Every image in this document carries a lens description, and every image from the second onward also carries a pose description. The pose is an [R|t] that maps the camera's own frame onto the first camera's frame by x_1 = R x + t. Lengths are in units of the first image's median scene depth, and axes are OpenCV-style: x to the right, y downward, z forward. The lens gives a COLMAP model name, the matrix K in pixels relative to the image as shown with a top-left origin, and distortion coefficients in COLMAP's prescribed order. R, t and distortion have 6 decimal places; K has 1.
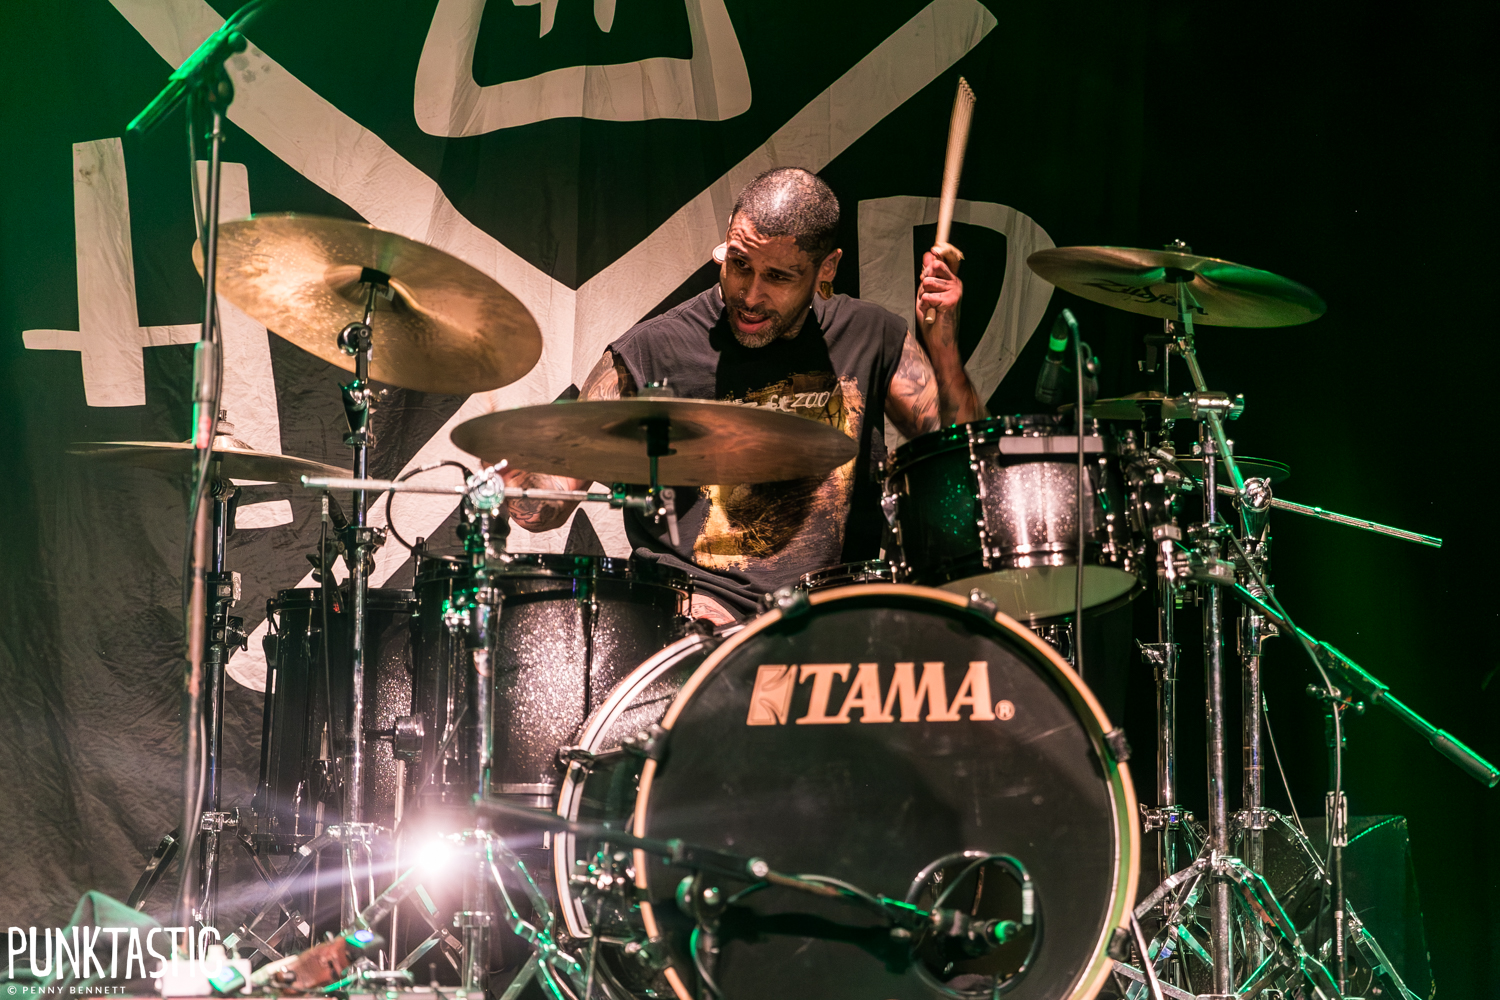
lens RADIAL K [[3174.1, 0, 741.7], [0, 3174.1, 498.0], [0, 0, 1]] dist [0.020496, 0.000000]
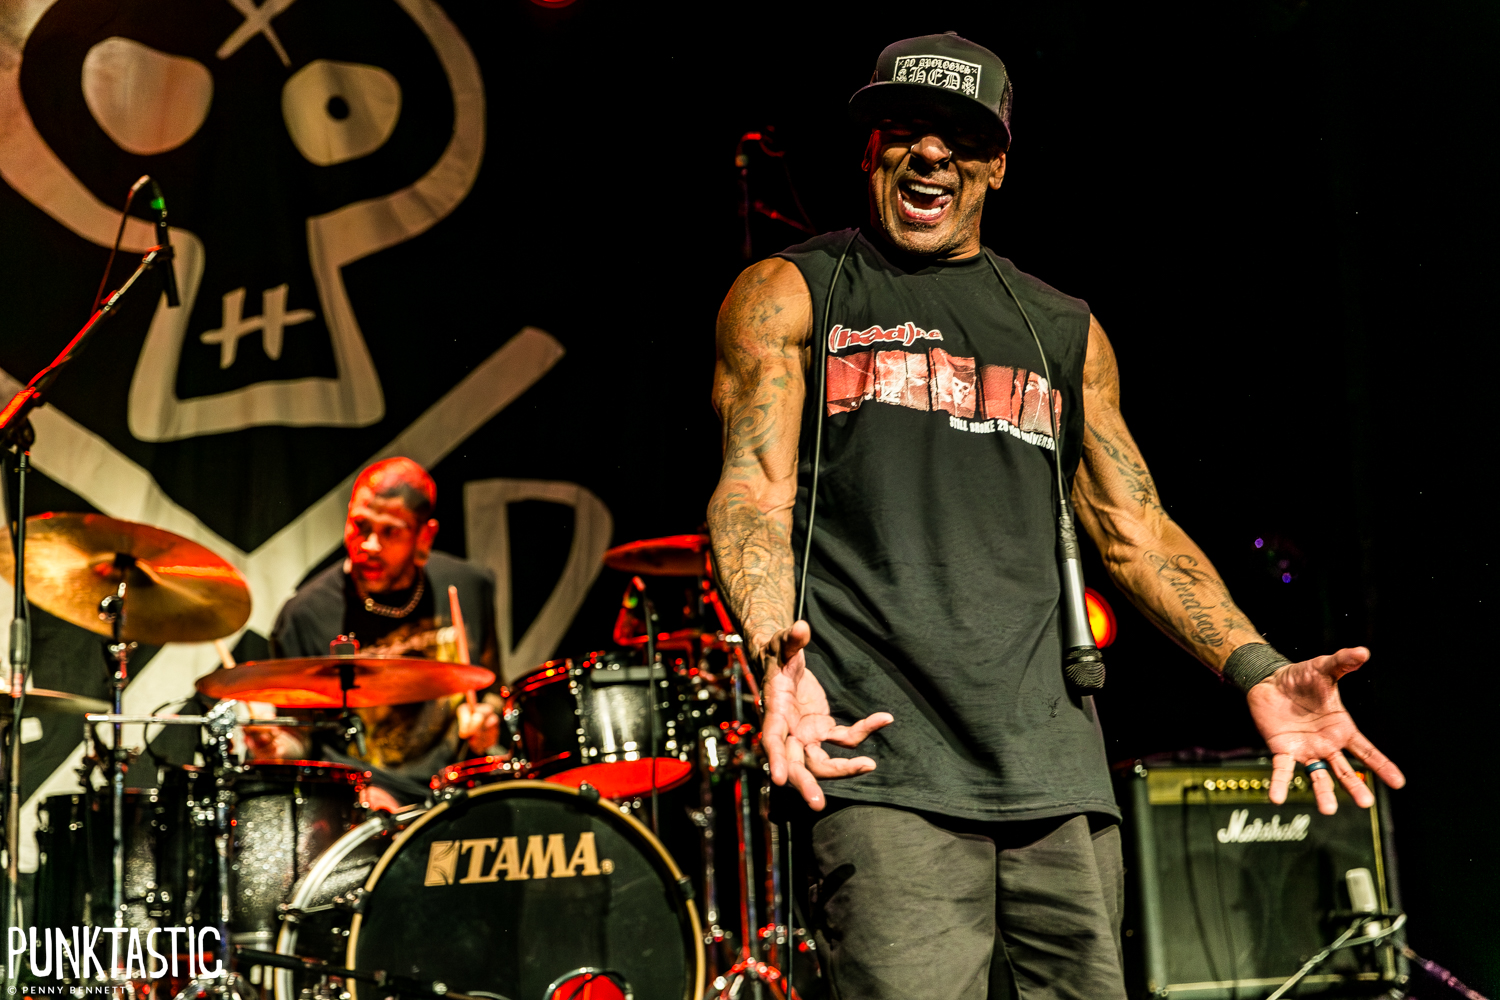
lens RADIAL K [[2586.5, 0, 750.4], [0, 2586.5, 476.6], [0, 0, 1]] dist [0.025282, 0.000000]
pose [[0.985045, -0.015465, 0.171603, -0.046633], [0.028160, 0.997022, -0.071794, -0.020758], [-0.169981, 0.075553, 0.982547, -0.149946]]
